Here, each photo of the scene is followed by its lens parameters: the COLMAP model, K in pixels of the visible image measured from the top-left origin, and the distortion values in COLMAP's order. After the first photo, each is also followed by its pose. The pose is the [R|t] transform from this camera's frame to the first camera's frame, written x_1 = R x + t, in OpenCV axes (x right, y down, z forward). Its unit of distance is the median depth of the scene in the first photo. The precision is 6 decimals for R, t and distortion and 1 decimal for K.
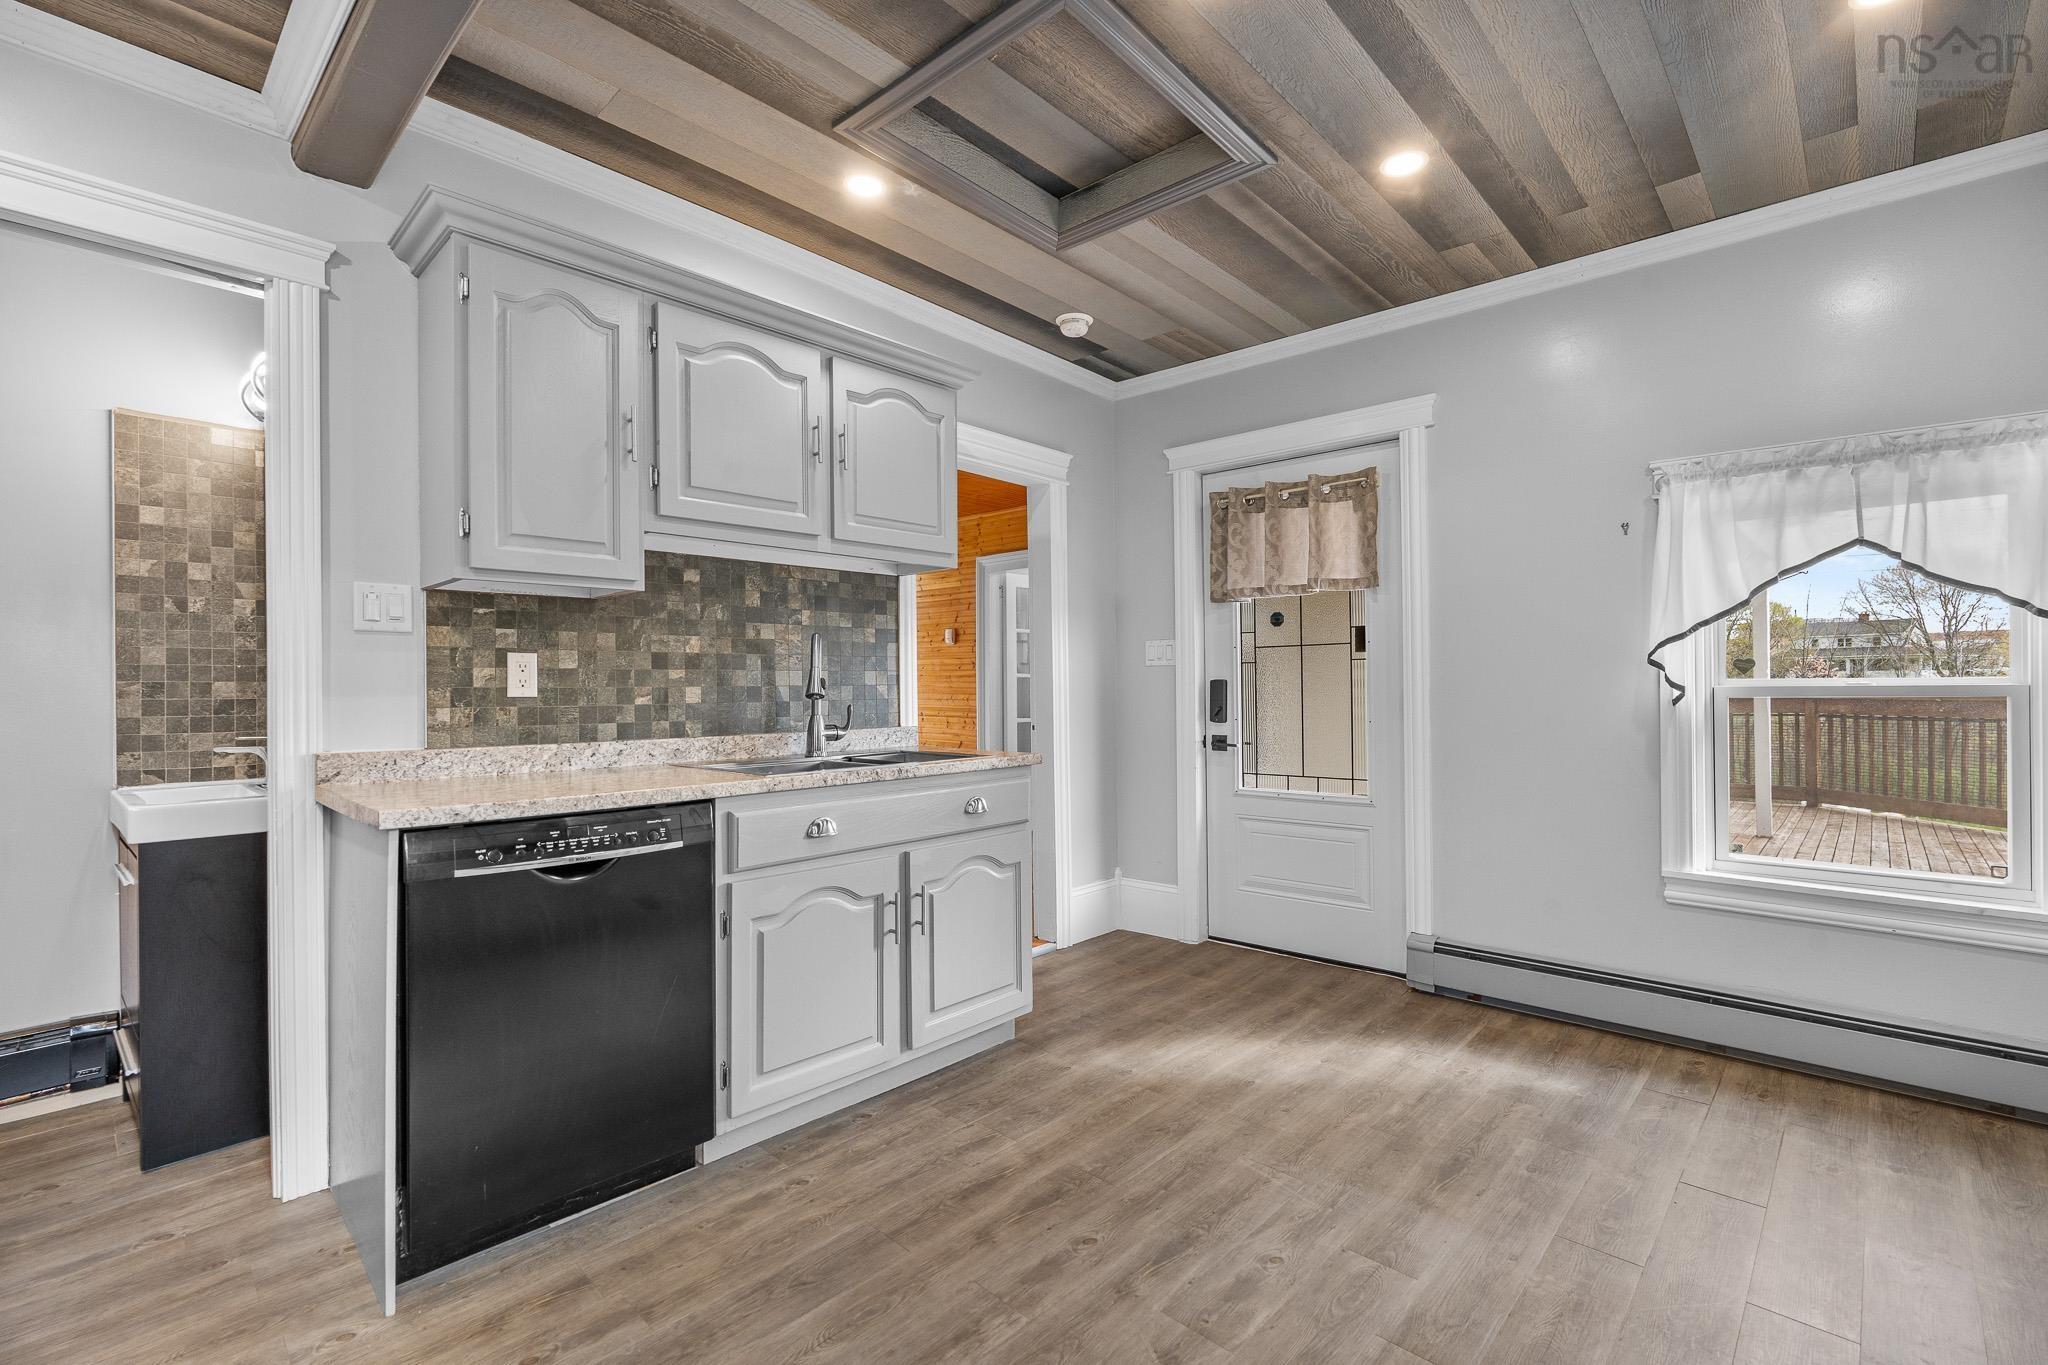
lens RADIAL K [[897.7, 0, 1019.9], [0, 897.7, 685.1], [0, 0, 1]] dist [-0.001771, 0.000303]
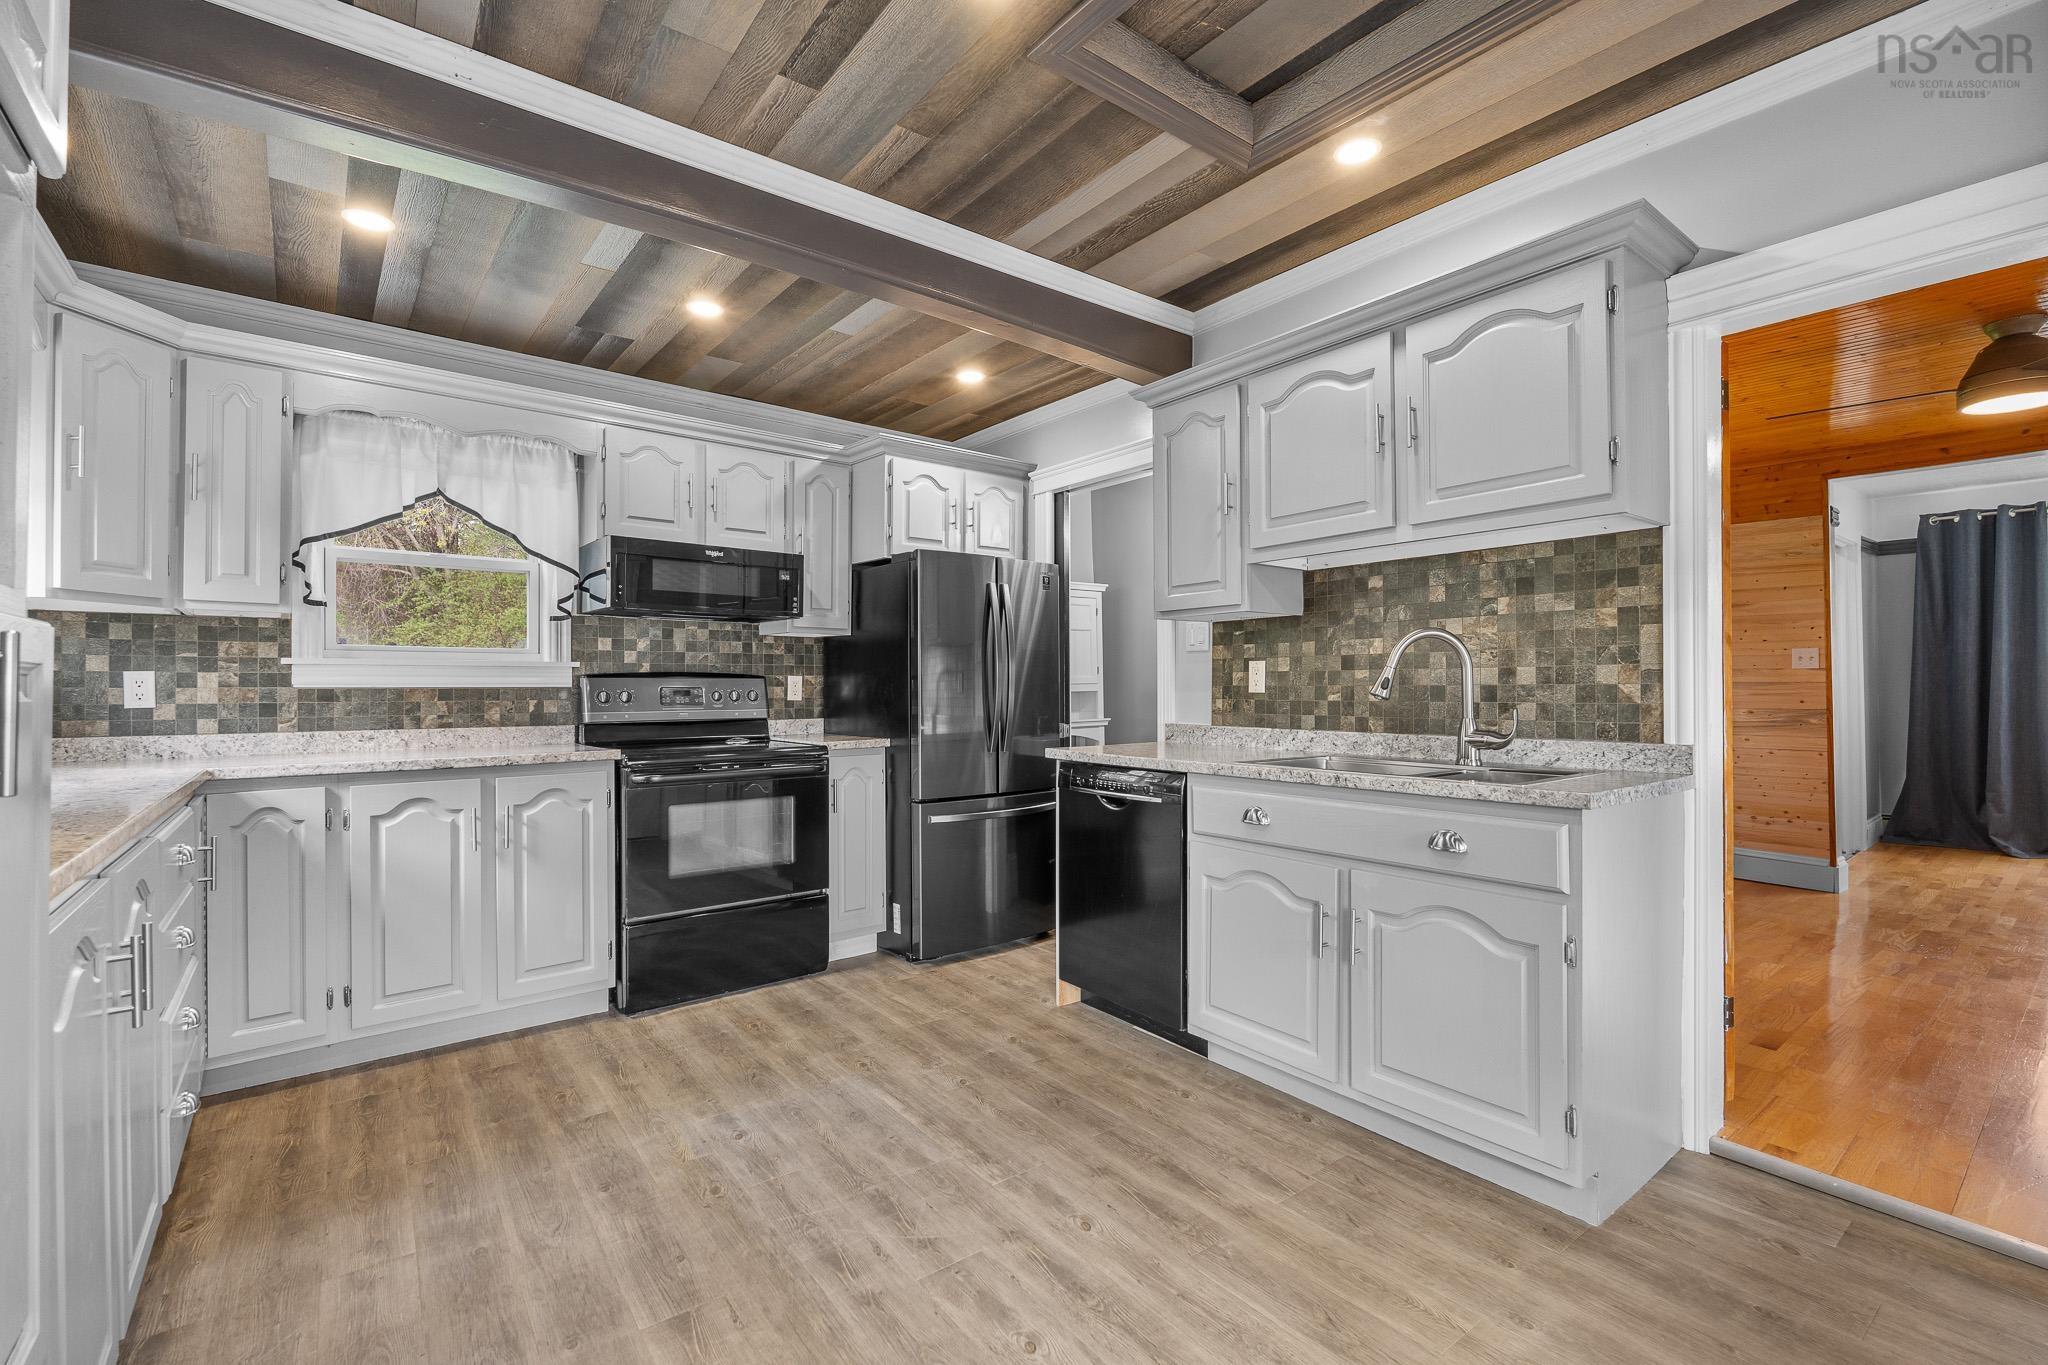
lens RADIAL K [[897.7, 0, 1019.9], [0, 897.7, 685.1], [0, 0, 1]] dist [-0.001771, 0.000303]
pose [[-0.158071, 0.005606, -0.987412, 0.801875], [0.005268, 0.999974, 0.004834, -0.006498], [0.987414, -0.004438, -0.158097, 0.790056]]
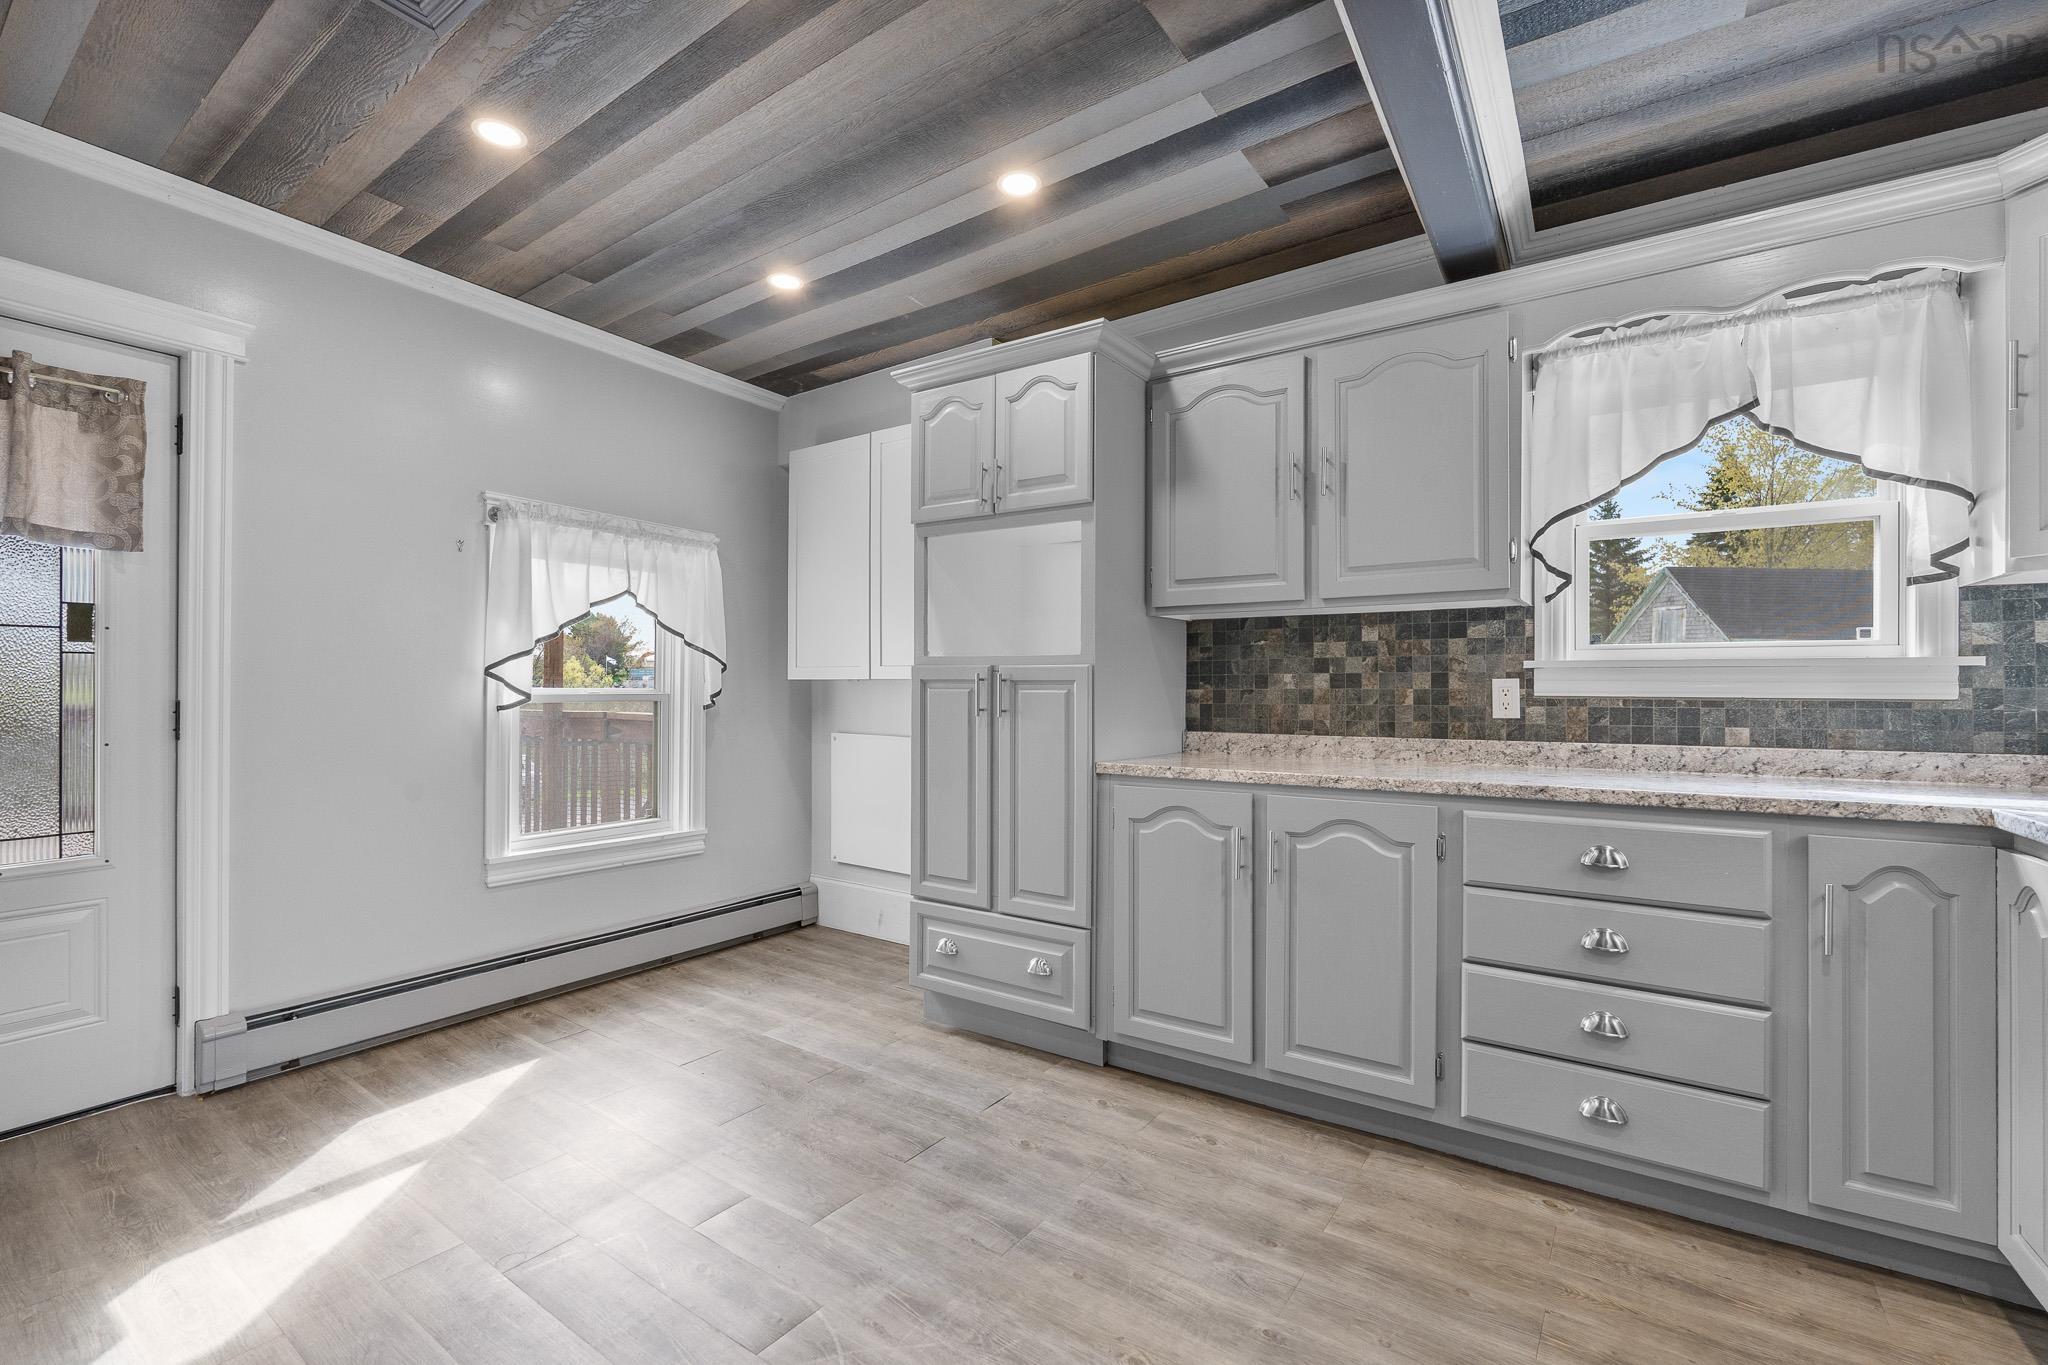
lens RADIAL K [[897.7, 0, 1019.9], [0, 897.7, 685.1], [0, 0, 1]] dist [-0.001771, 0.000303]
pose [[-0.145451, 0.014067, 0.989265, -0.529588], [-0.001217, 0.999896, -0.014397, 0.005960], [-0.989365, -0.003298, -0.145419, 0.557547]]
